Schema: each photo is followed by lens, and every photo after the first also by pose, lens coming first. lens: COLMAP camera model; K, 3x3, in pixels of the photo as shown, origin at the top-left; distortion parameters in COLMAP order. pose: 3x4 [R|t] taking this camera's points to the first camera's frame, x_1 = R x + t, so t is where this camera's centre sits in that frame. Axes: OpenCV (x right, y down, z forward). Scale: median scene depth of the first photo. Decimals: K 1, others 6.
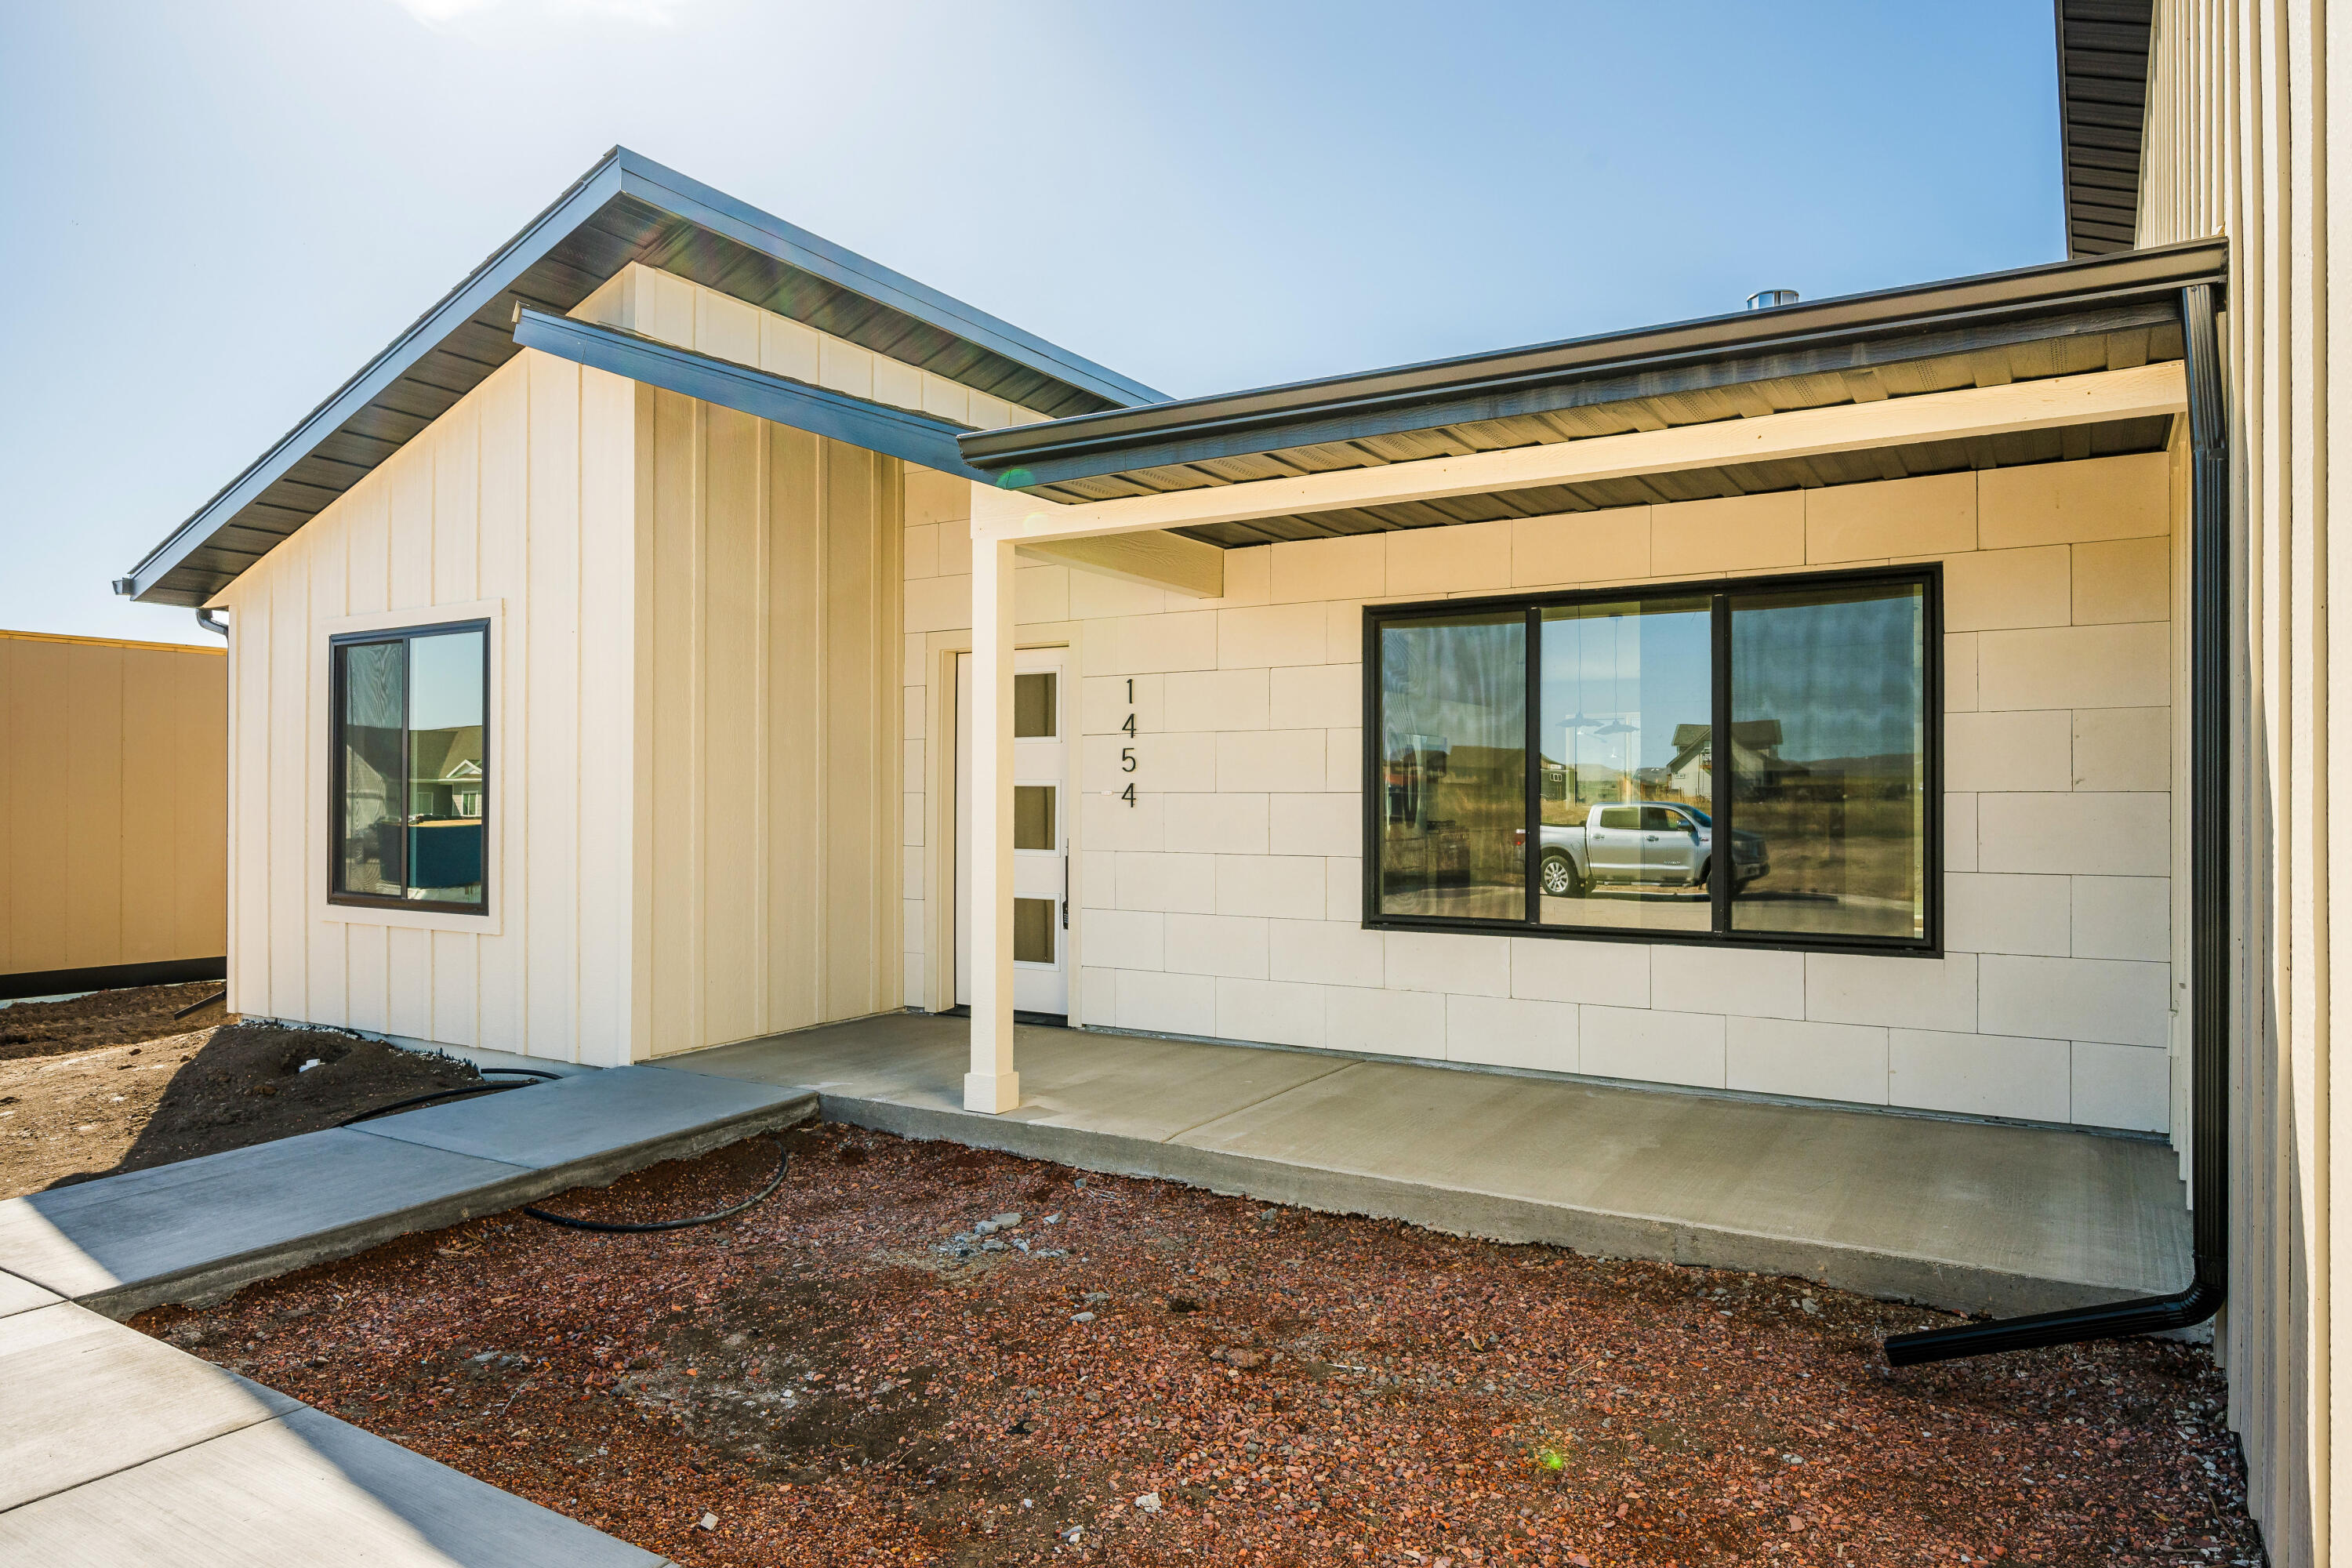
lens RADIAL K [[1450.0, 0, 1183.2], [0, 1450.0, 785.7], [0, 0, 1]] dist [-0.002893, -0.003031]
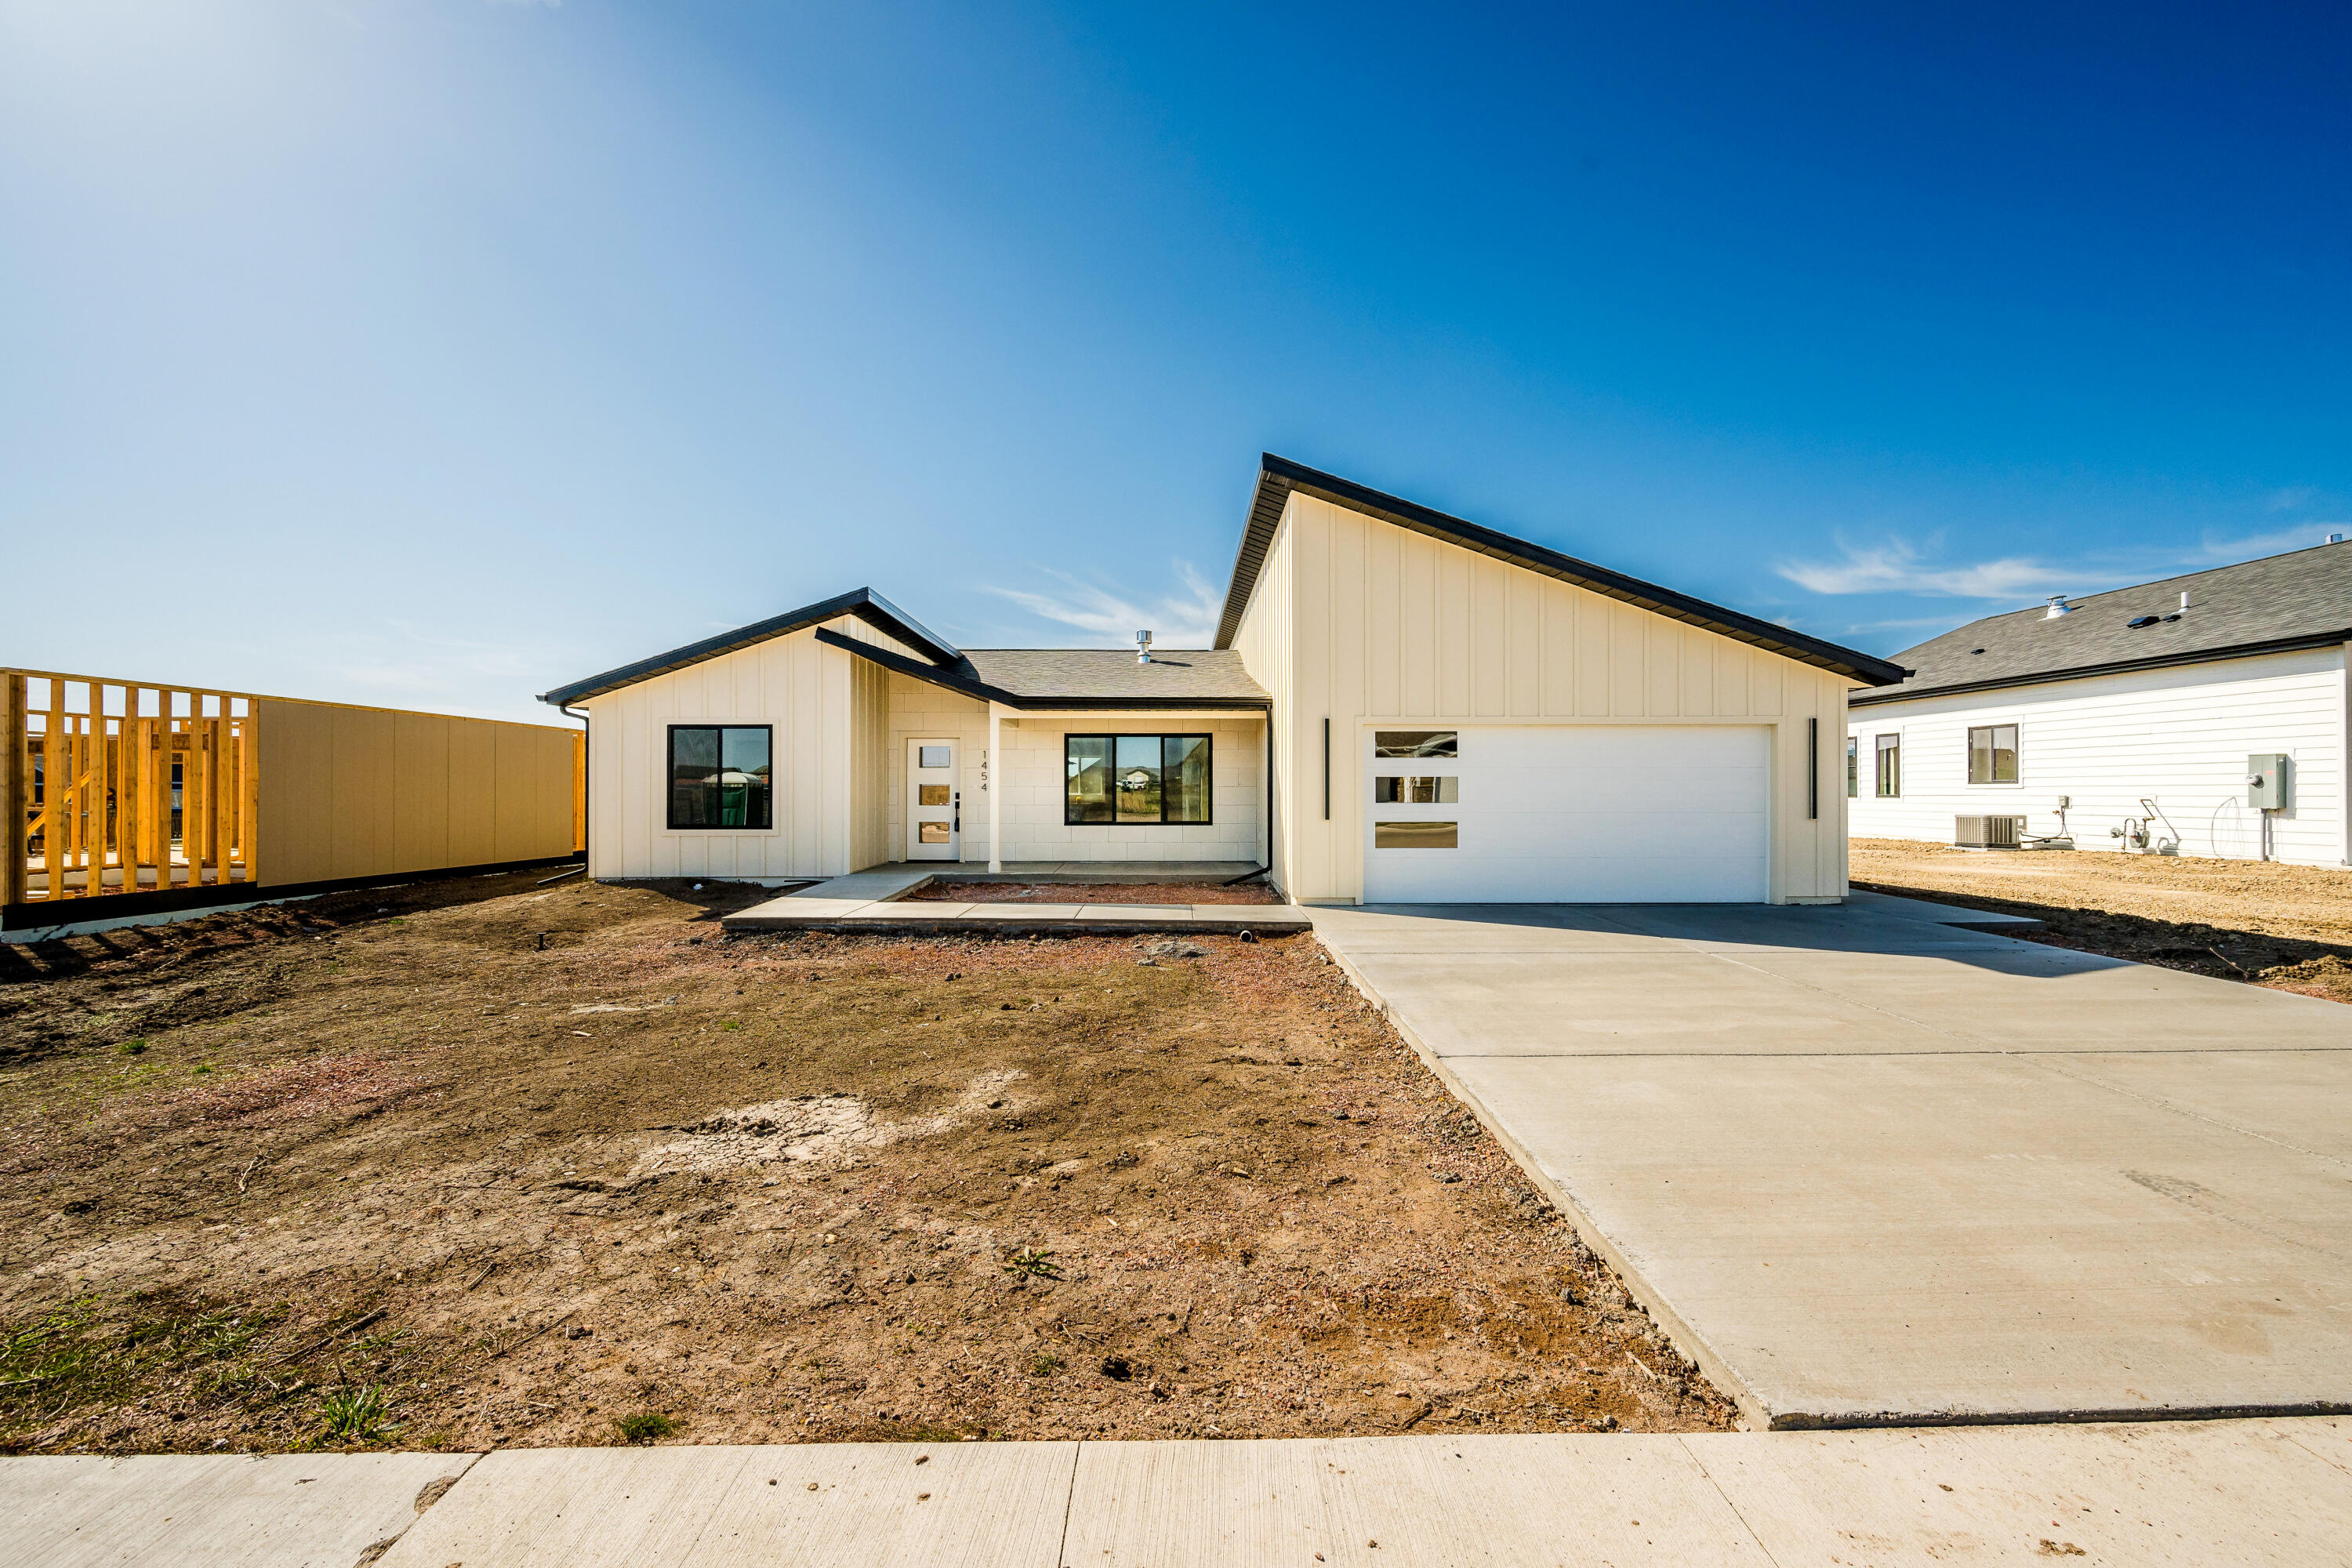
lens RADIAL K [[952.8, 0, 1174.1], [0, 952.8, 786.9], [0, 0, 1]] dist [0.000958, -0.000492]
pose [[0.849704, 0.001244, 0.527259, -0.786198], [-0.002035, 0.999998, 0.000921, 0.002853], [-0.527256, -0.001856, 0.849704, -0.989373]]
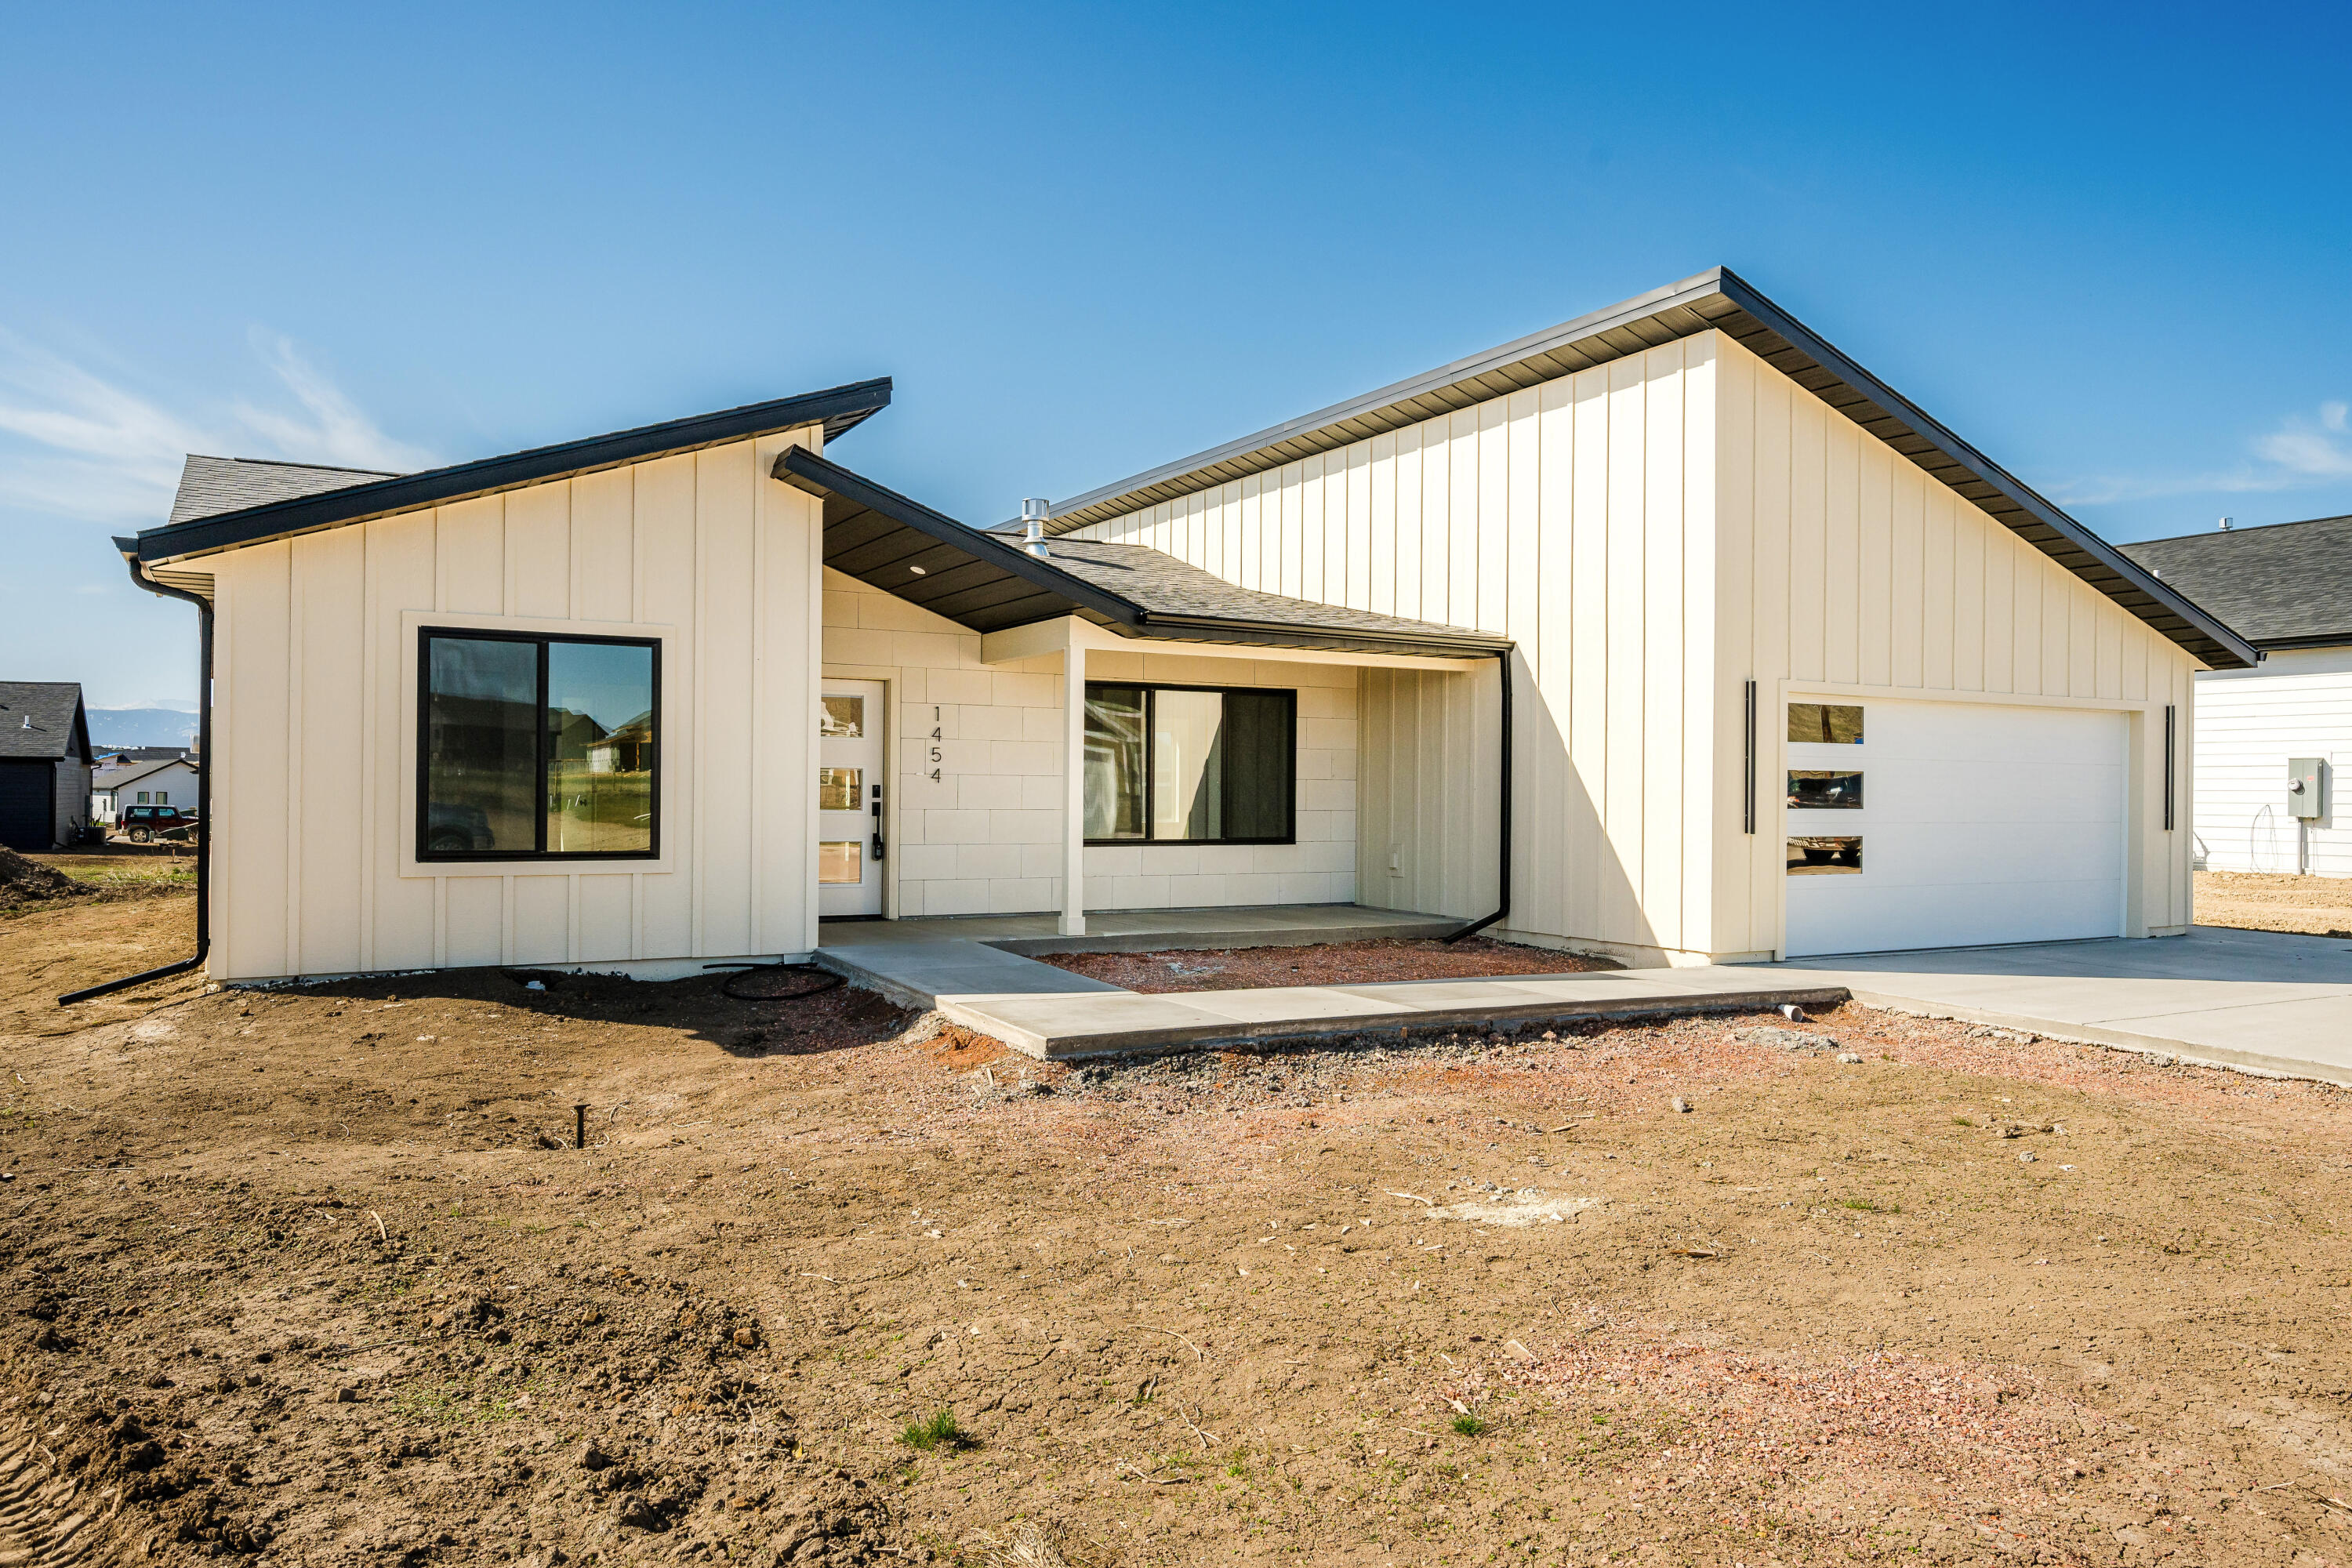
lens RADIAL K [[1627.4, 0, 1173.4], [0, 1627.4, 795.8], [0, 0, 1]] dist [0.000610, -0.001096]
pose [[0.484523, 0.000308, 0.874778, -1.555088], [-0.014789, 0.999860, 0.007839, 0.011207], [-0.874653, -0.016736, 0.484460, -0.148483]]
